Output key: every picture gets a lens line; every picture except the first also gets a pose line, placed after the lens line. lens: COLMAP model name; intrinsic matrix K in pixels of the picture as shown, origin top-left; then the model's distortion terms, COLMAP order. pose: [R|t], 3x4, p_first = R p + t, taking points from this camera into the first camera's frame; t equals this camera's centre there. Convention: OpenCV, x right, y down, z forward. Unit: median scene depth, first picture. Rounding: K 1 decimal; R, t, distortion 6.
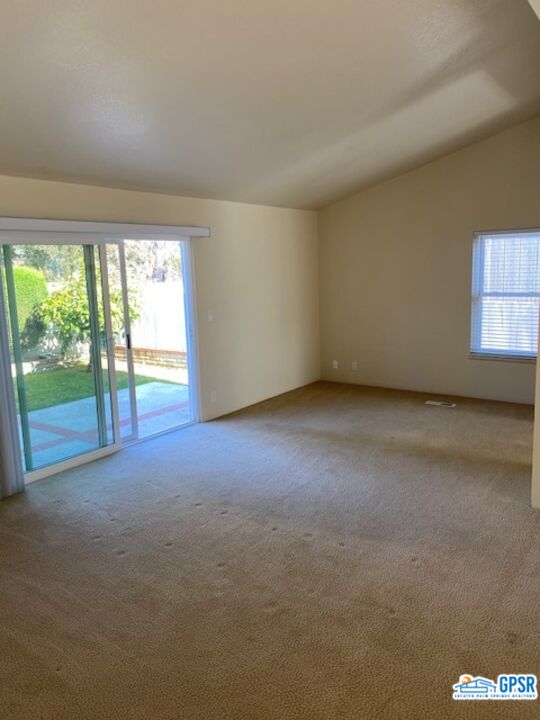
lens RADIAL K [[549.4, 0, 270.0], [0, 549.4, 360.0], [0, 0, 1]] dist [0.134868, -0.169048]
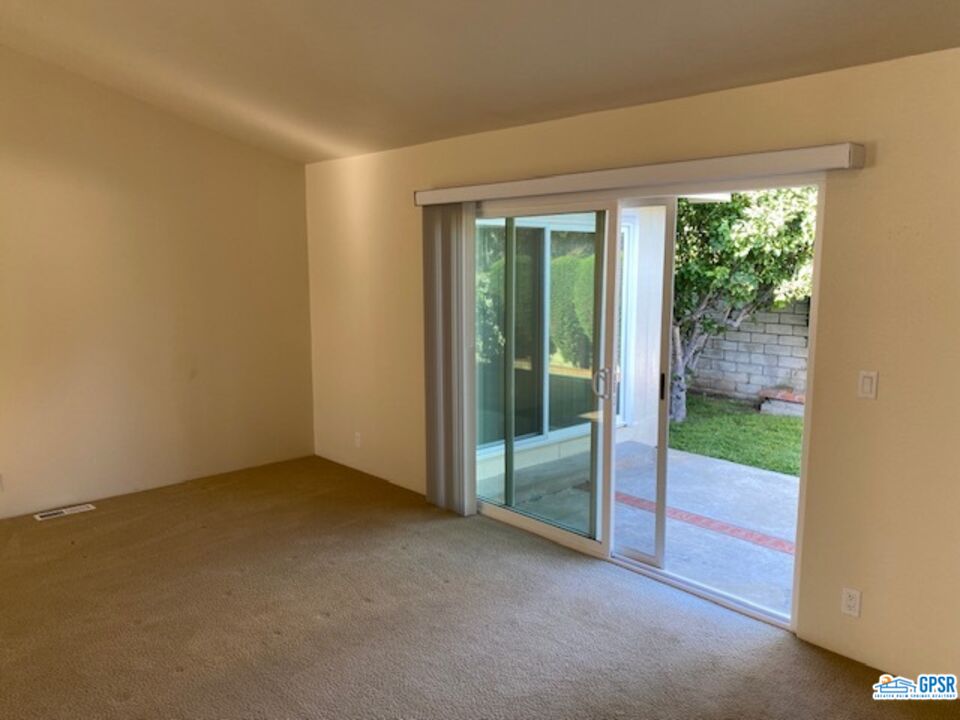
lens RADIAL K [[733.2, 0, 480.0], [0, 733.2, 360.0], [0, 0, 1]] dist [0.005426, 0.000472]
pose [[-0.213937, 0.165432, -0.962737, 0.455307], [-0.160004, 0.966310, 0.201602, -0.171317], [0.963654, 0.197172, -0.180260, 0.950726]]
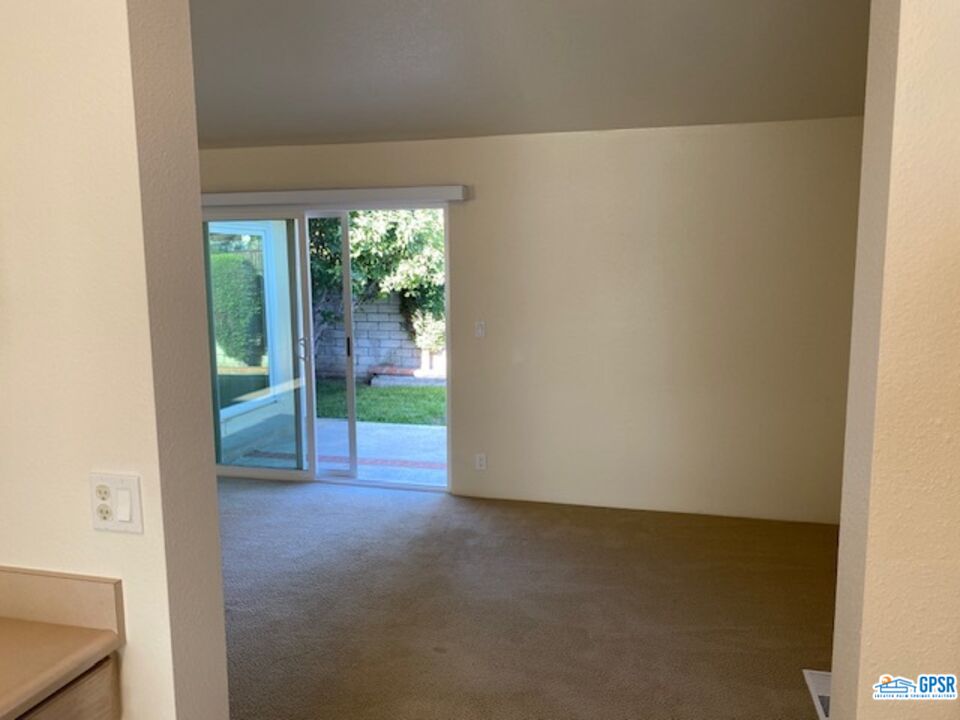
lens RADIAL K [[732.5, 0, 493.5], [0, 732.5, 358.5], [0, 0, 1]] dist [0.134868, -0.169048]
pose [[0.367911, 0.149036, -0.917840, 0.730579], [-0.162173, 0.982228, 0.094485, -0.142609], [0.915610, 0.114087, 0.385542, 0.795657]]
